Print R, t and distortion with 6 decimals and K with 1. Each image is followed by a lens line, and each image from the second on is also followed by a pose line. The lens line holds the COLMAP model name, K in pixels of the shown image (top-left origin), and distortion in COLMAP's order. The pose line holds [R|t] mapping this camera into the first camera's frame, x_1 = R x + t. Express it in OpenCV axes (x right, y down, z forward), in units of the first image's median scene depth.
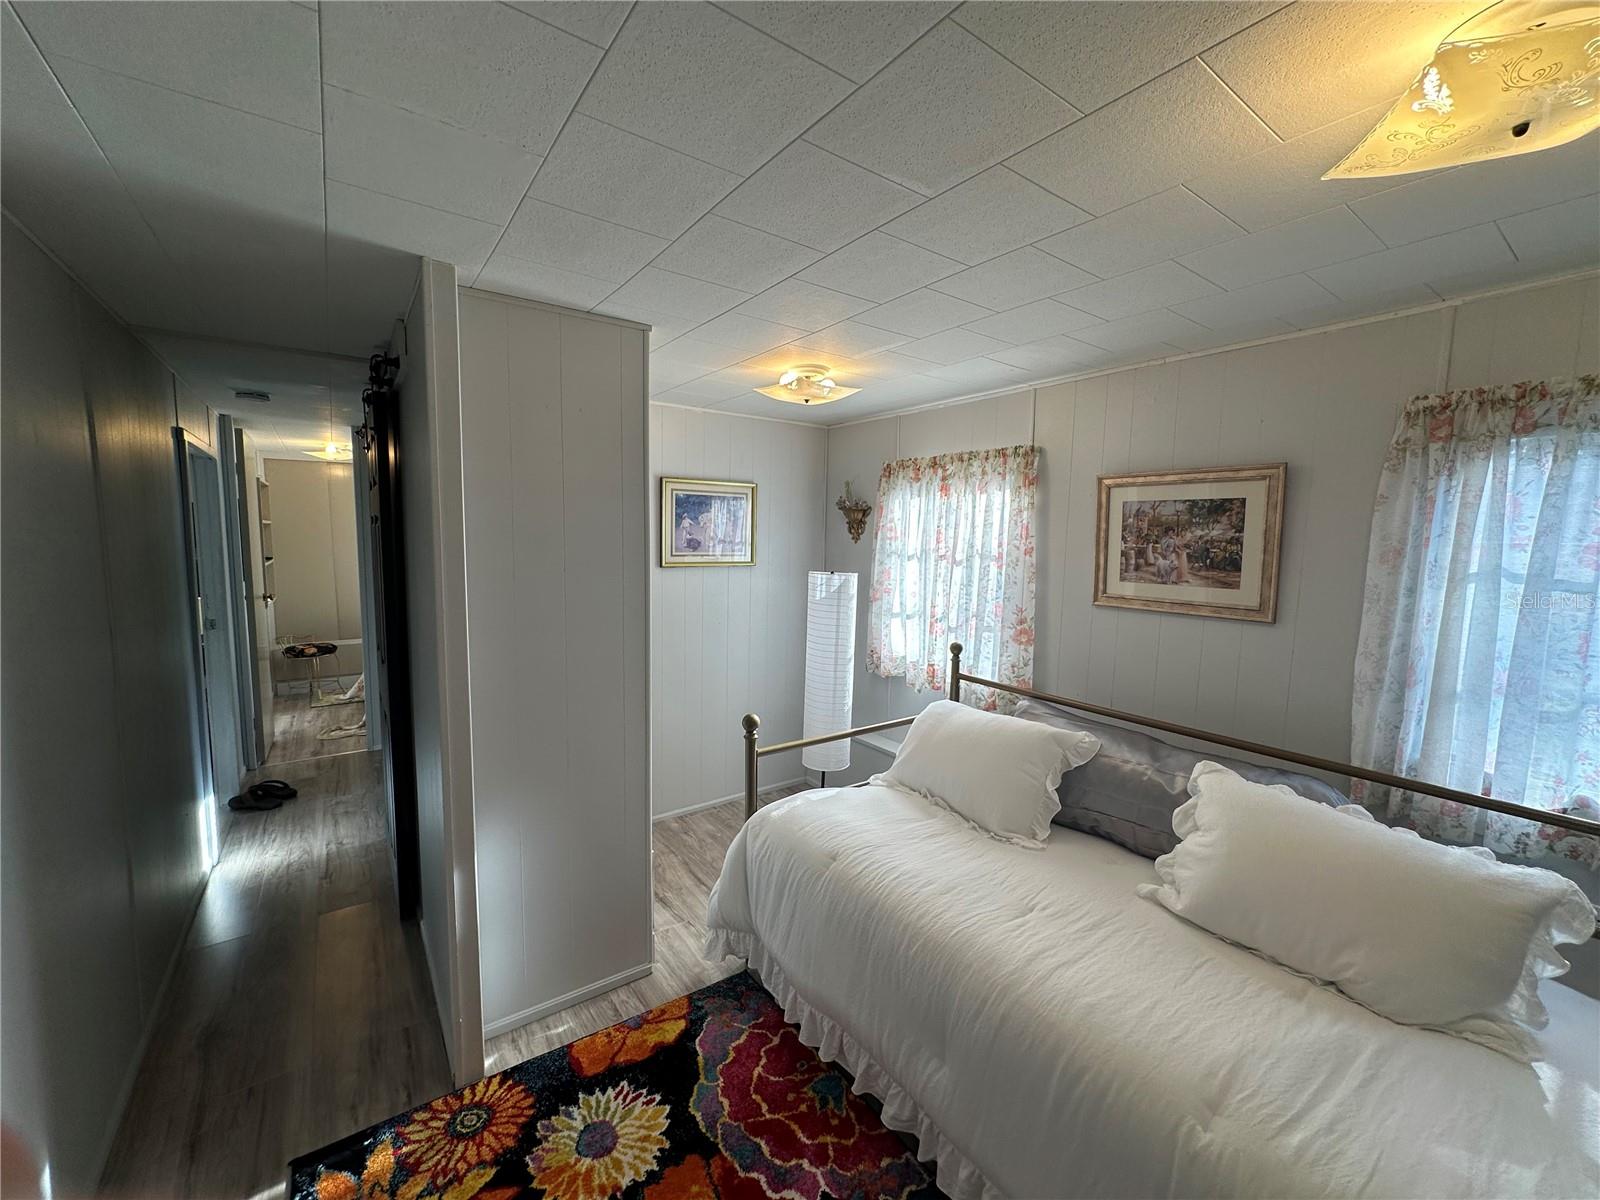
lens RADIAL K [[640.2, 0, 800.0], [0, 640.2, 600.0], [0, 0, 1]] dist [-0.001181, 0.000819]
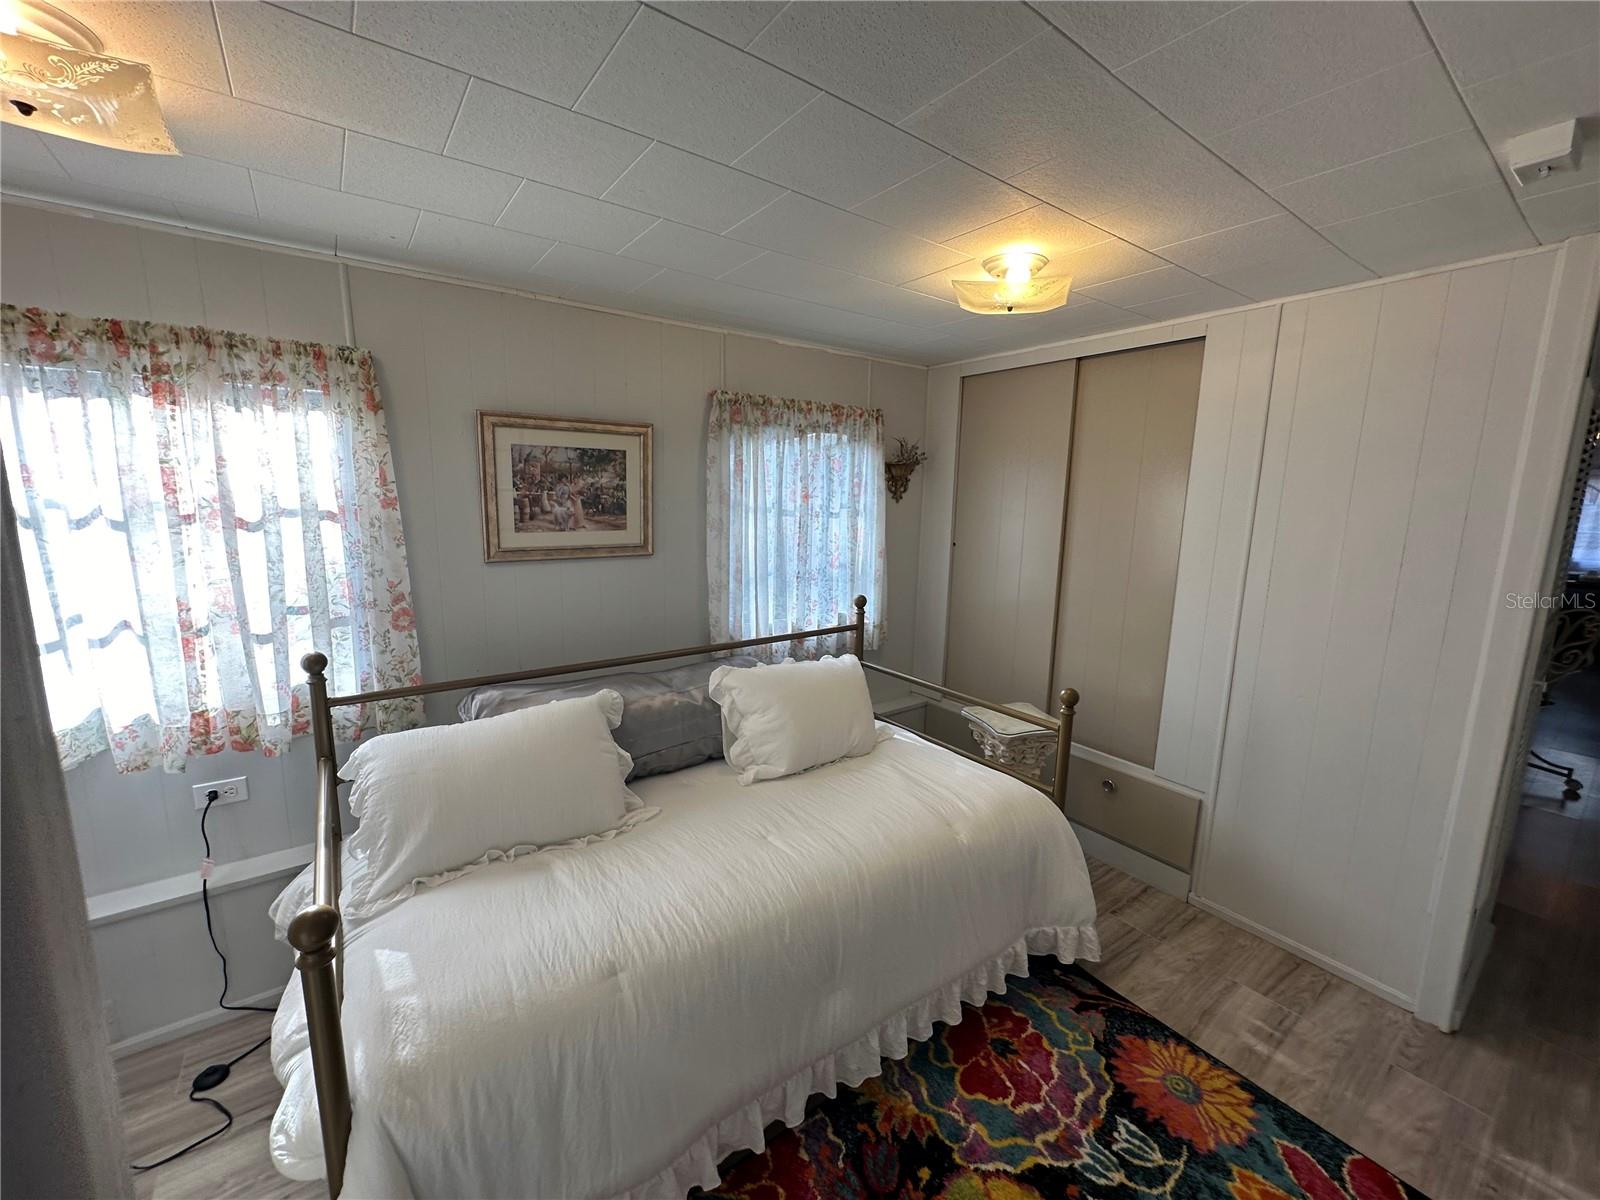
lens RADIAL K [[640.2, 0, 800.0], [0, 640.2, 600.0], [0, 0, 1]] dist [-0.001181, 0.000819]
pose [[-0.010392, -0.181219, 0.983388, -0.447201], [0.085431, 0.979684, 0.181440, -0.070373], [-0.996290, 0.085898, 0.005301, 0.637927]]
